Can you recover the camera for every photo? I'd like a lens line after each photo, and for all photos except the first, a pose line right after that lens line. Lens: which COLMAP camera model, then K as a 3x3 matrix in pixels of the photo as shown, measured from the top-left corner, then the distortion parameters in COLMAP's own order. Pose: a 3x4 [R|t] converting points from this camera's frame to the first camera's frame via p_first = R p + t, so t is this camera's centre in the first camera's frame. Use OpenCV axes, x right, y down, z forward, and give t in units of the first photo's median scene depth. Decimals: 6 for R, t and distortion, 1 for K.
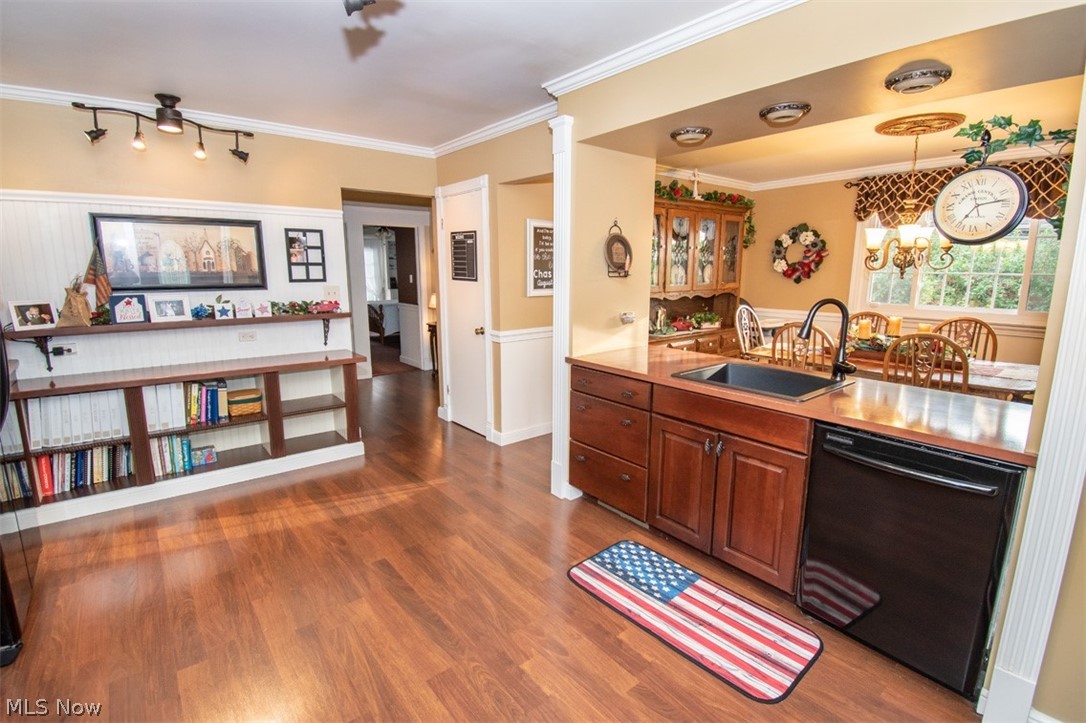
lens RADIAL K [[501.0, 0, 540.0], [0, 501.0, 361.6], [0, 0, 1]] dist [0.019375, -0.026890]
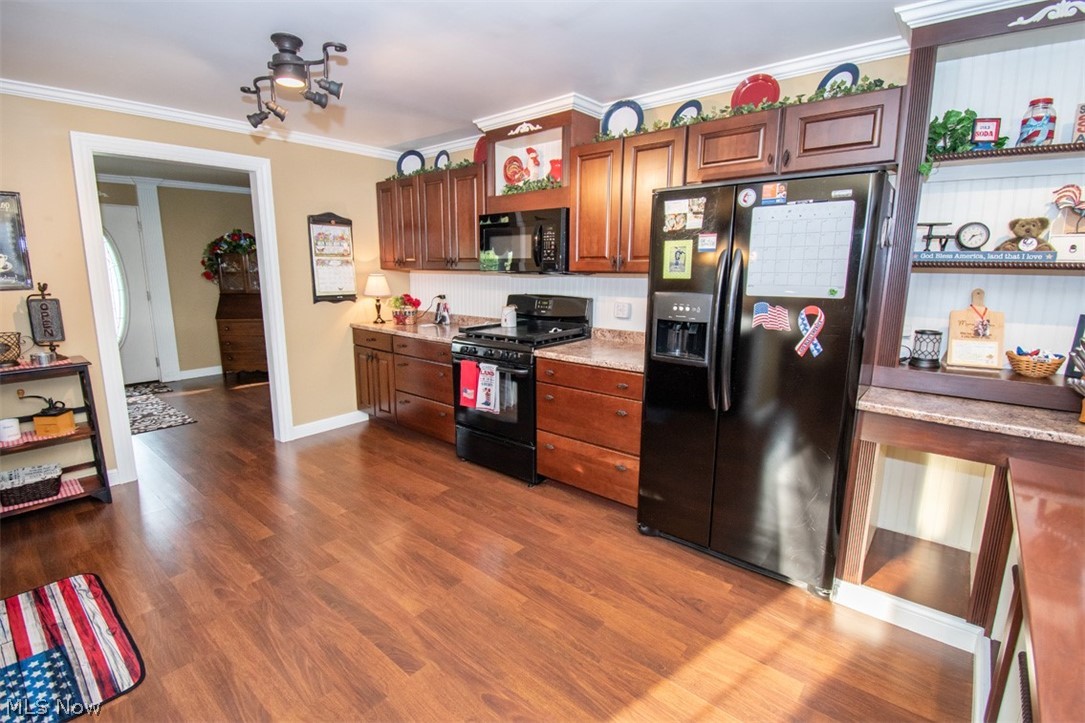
lens RADIAL K [[500.5, 0, 539.5], [0, 500.5, 361.6], [0, 0, 1]] dist [0.019375, -0.026890]
pose [[-0.983417, 0.026785, -0.179367, -0.257094], [-0.039269, 0.934120, 0.354794, -0.190640], [0.177054, 0.355954, -0.917578, 1.048183]]
